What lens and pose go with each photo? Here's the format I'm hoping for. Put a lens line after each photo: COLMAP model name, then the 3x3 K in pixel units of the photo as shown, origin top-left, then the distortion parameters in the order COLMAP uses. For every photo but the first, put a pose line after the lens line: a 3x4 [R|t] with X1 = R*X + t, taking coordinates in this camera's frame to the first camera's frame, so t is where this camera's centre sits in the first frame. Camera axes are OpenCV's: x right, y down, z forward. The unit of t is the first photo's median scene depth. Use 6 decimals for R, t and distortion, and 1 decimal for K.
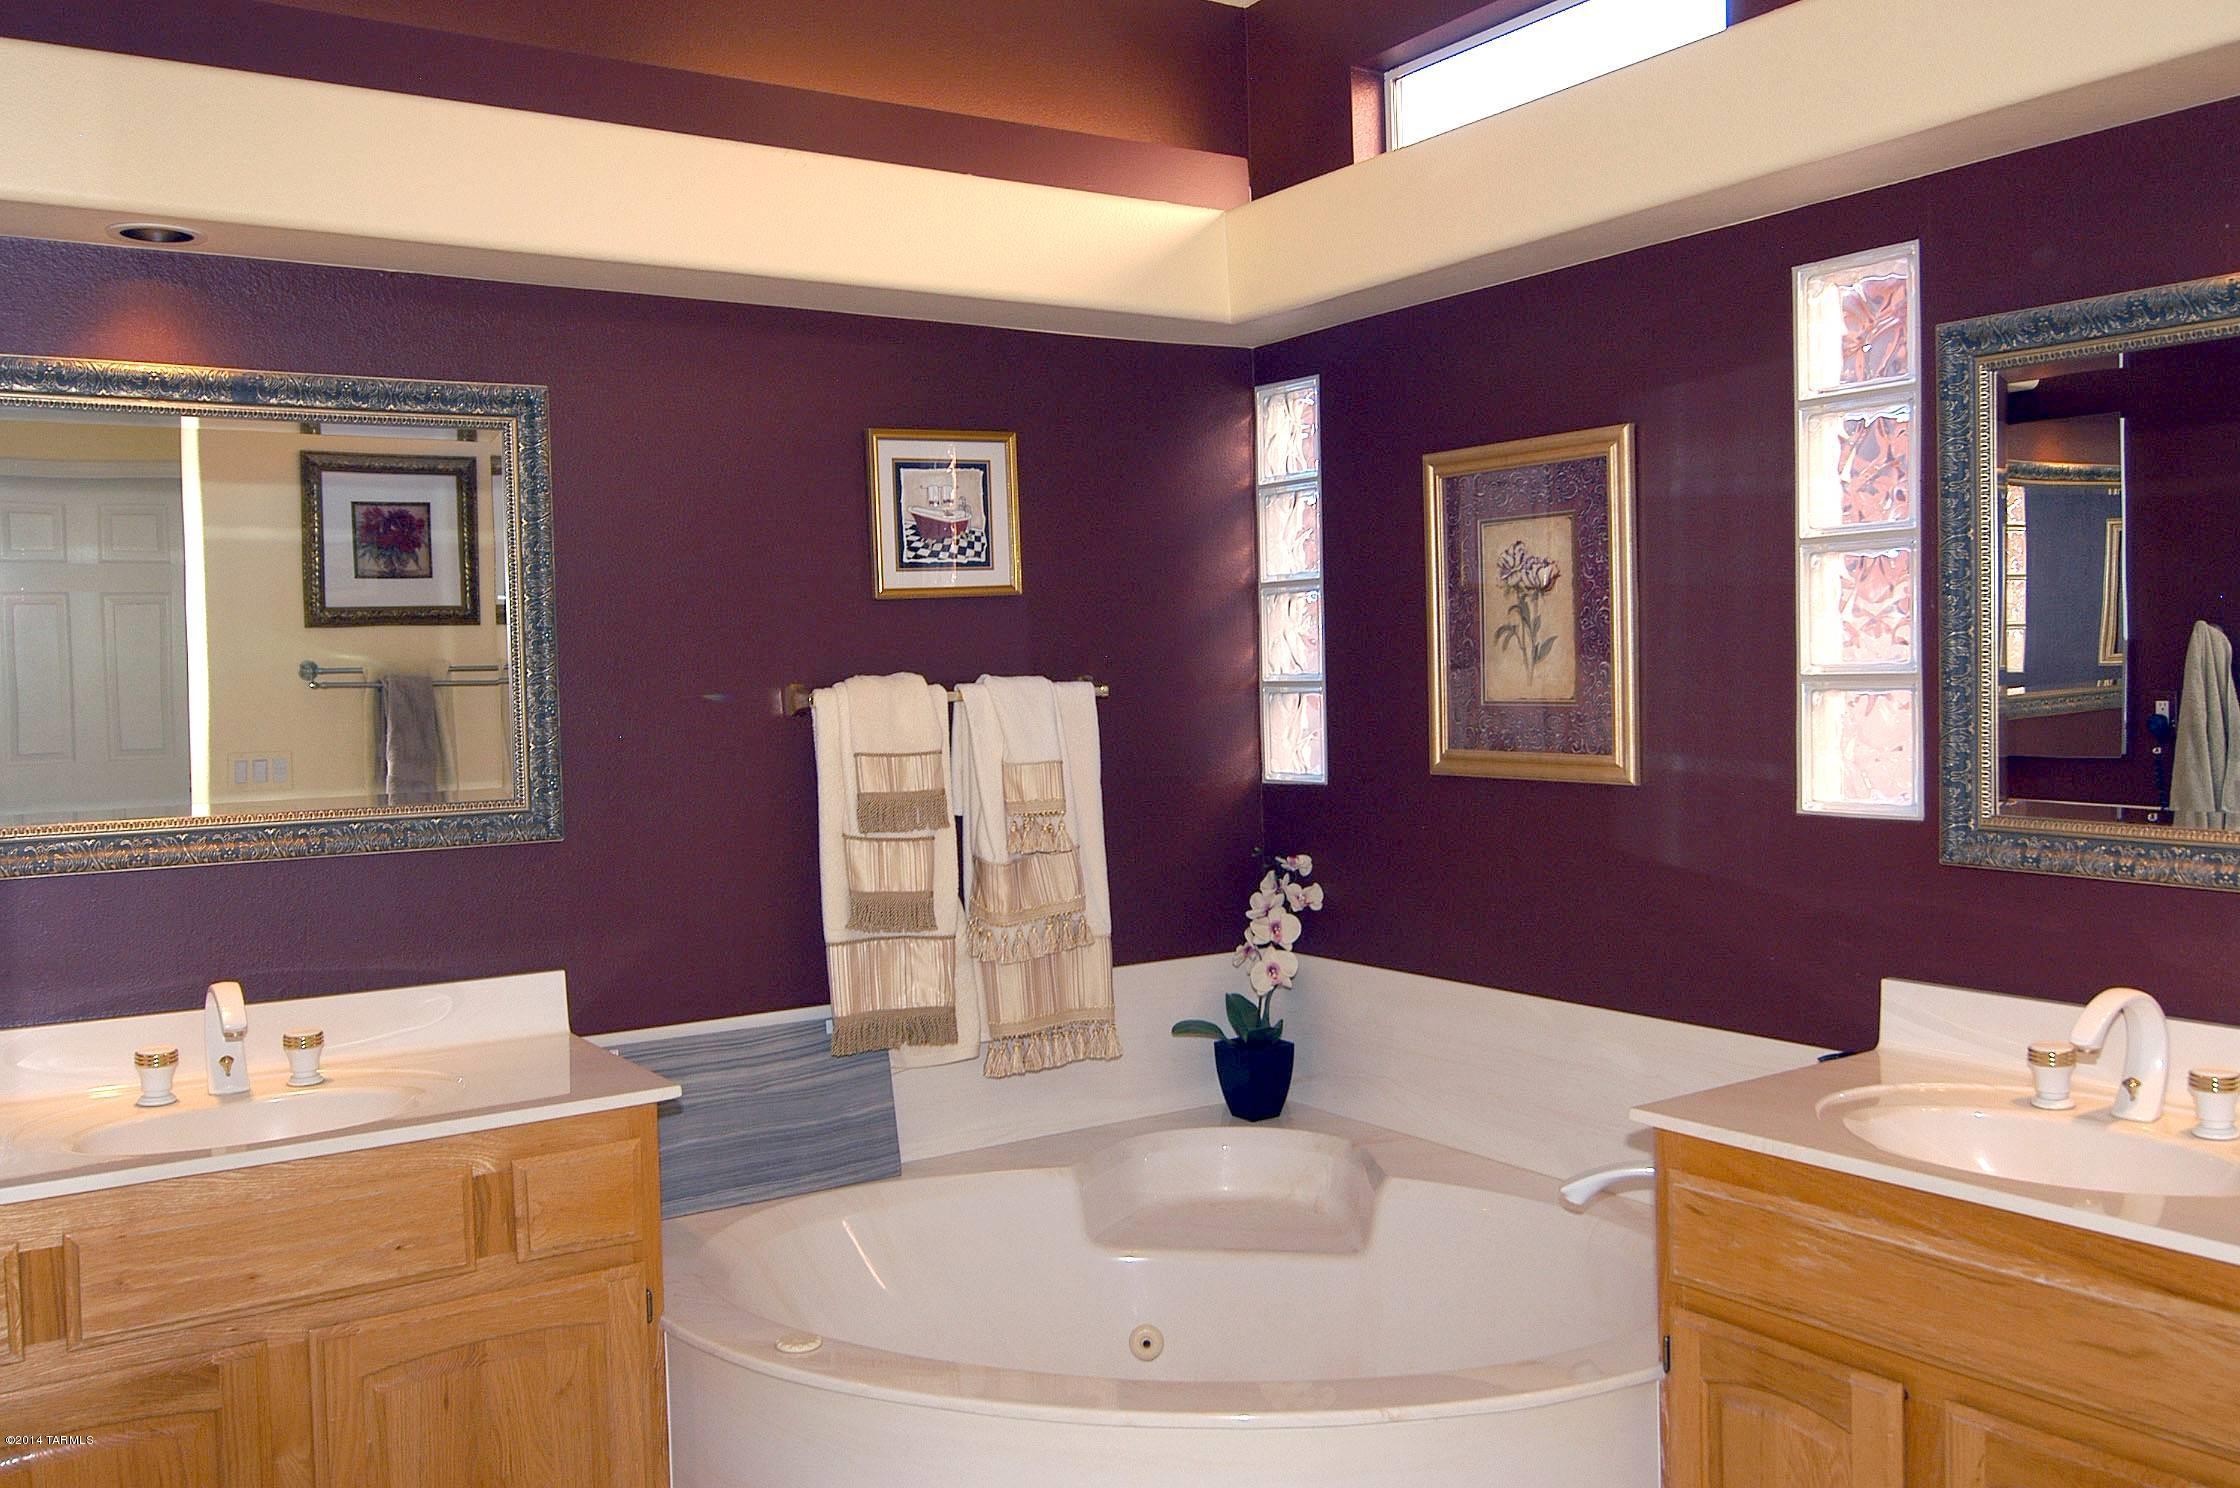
lens RADIAL K [[1839.0, 0, 1120.0], [0, 1839.0, 744.0], [0, 0, 1]] dist [-0.011247, -0.010349]
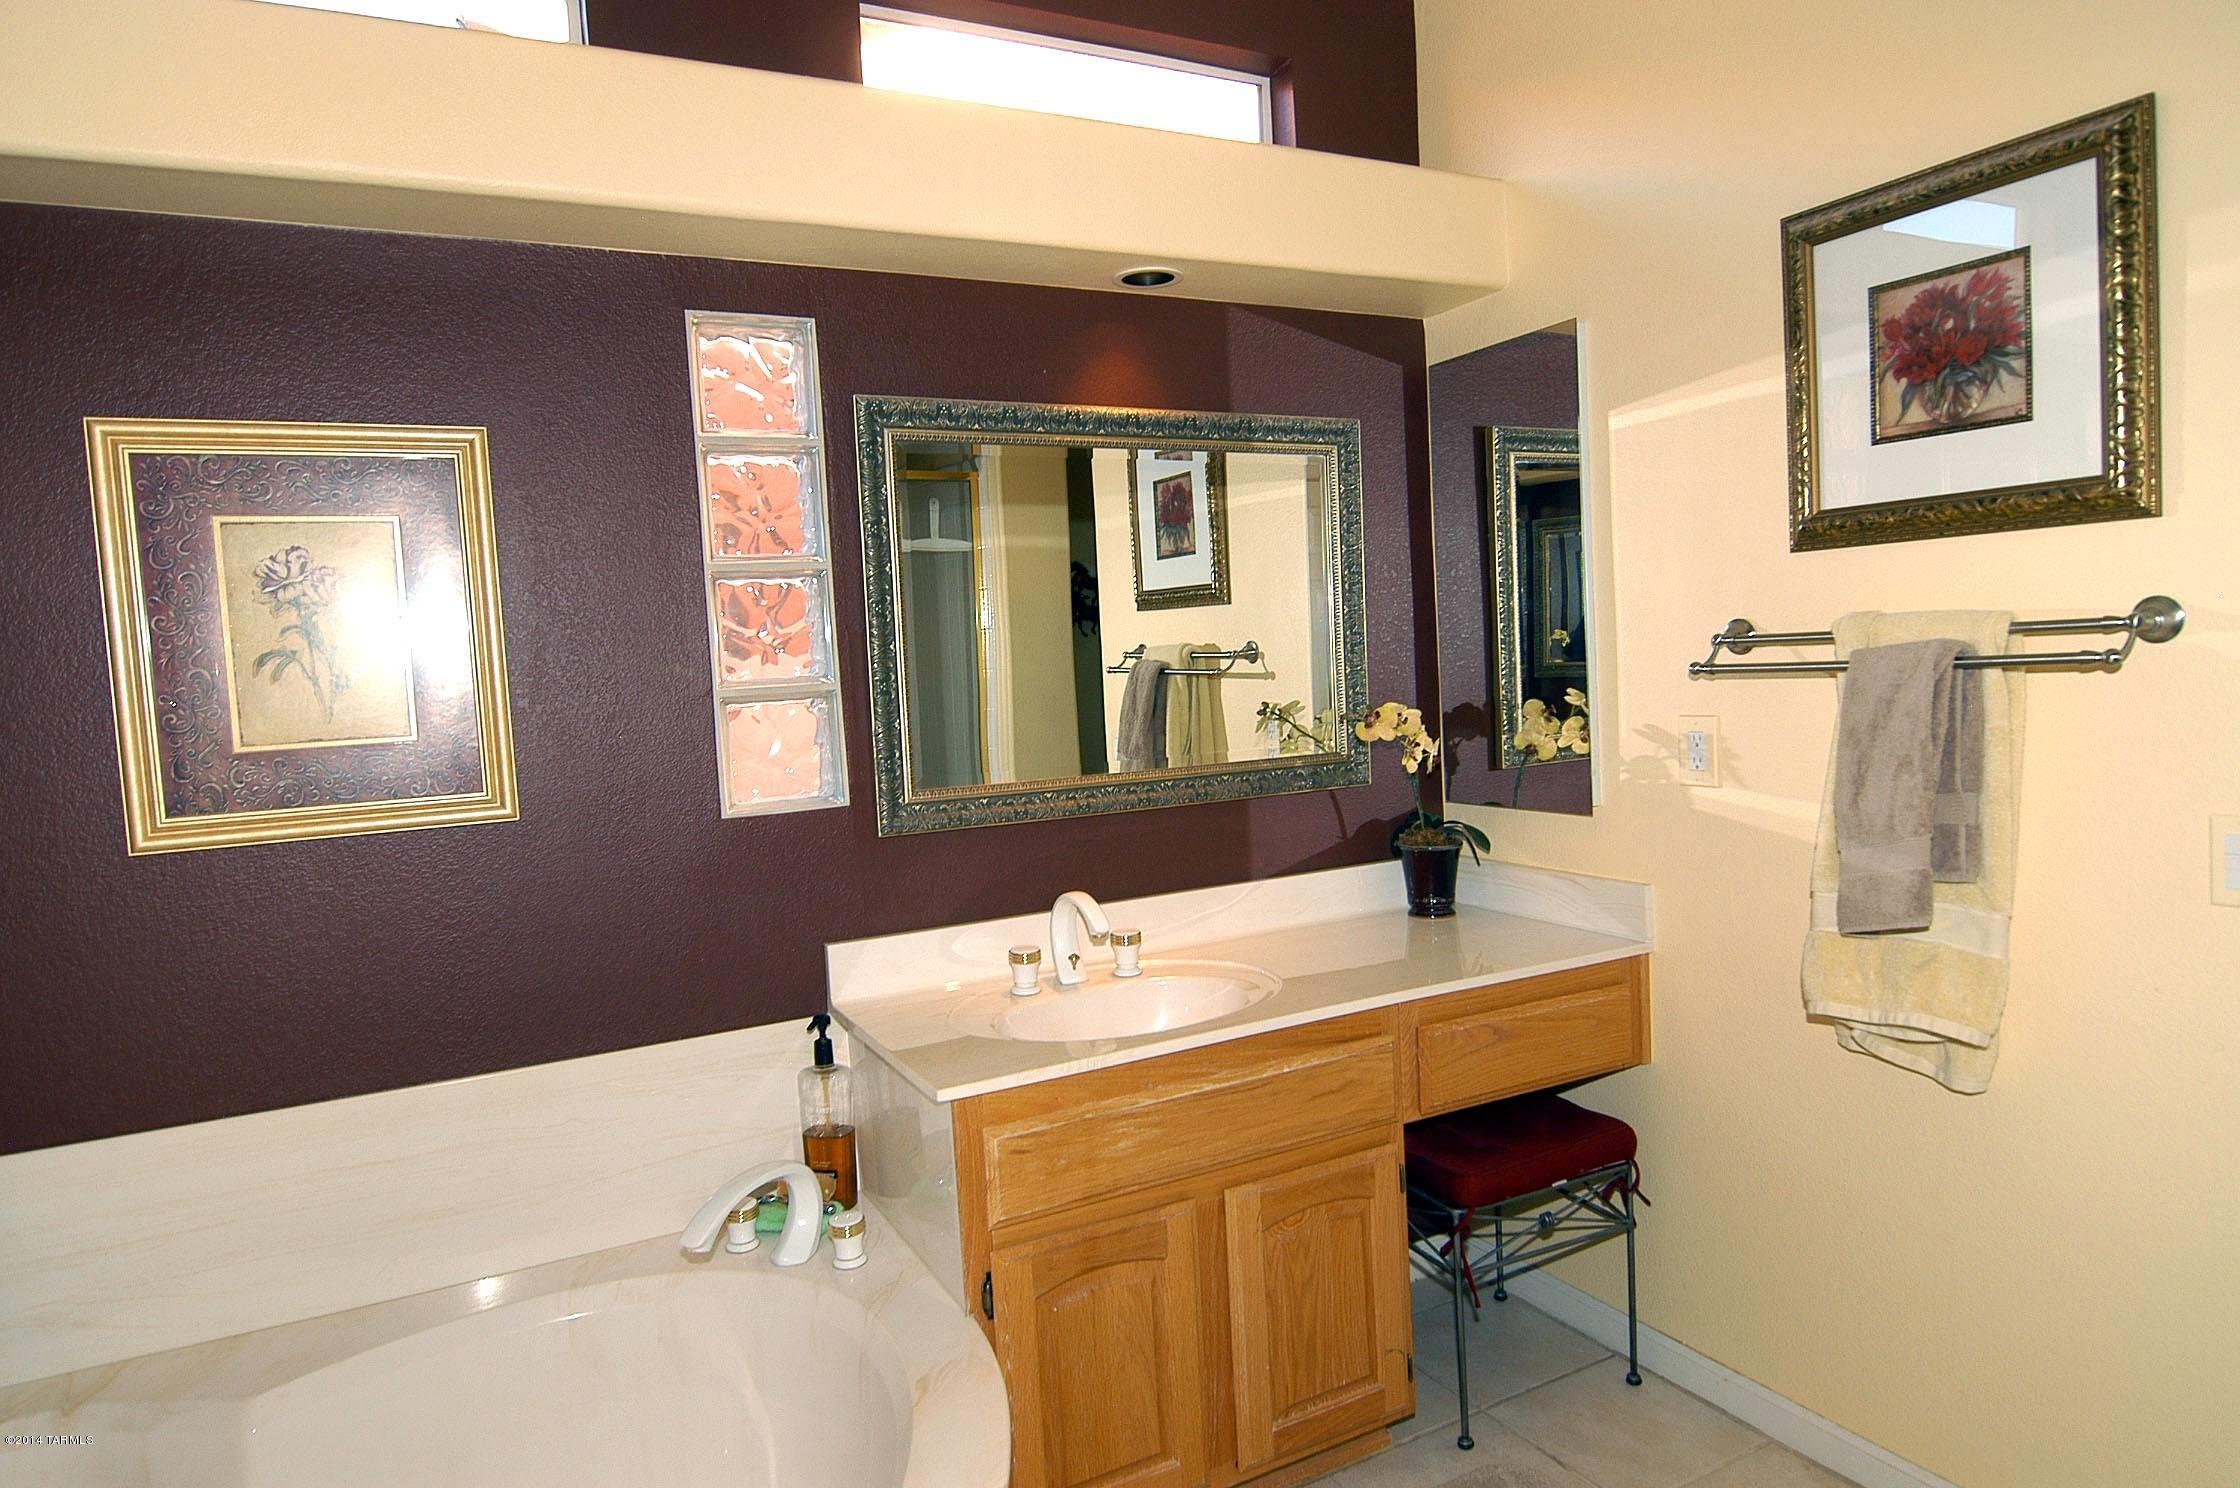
lens RADIAL K [[1370.1, 0, 1154.8], [0, 1370.1, 741.8], [0, 0, 1]] dist [0.001134, -0.012366]
pose [[0.090333, -0.059933, 0.994107, -0.509381], [0.086403, 0.994896, 0.052129, -0.034254], [-0.992156, 0.081185, 0.095051, 0.829890]]
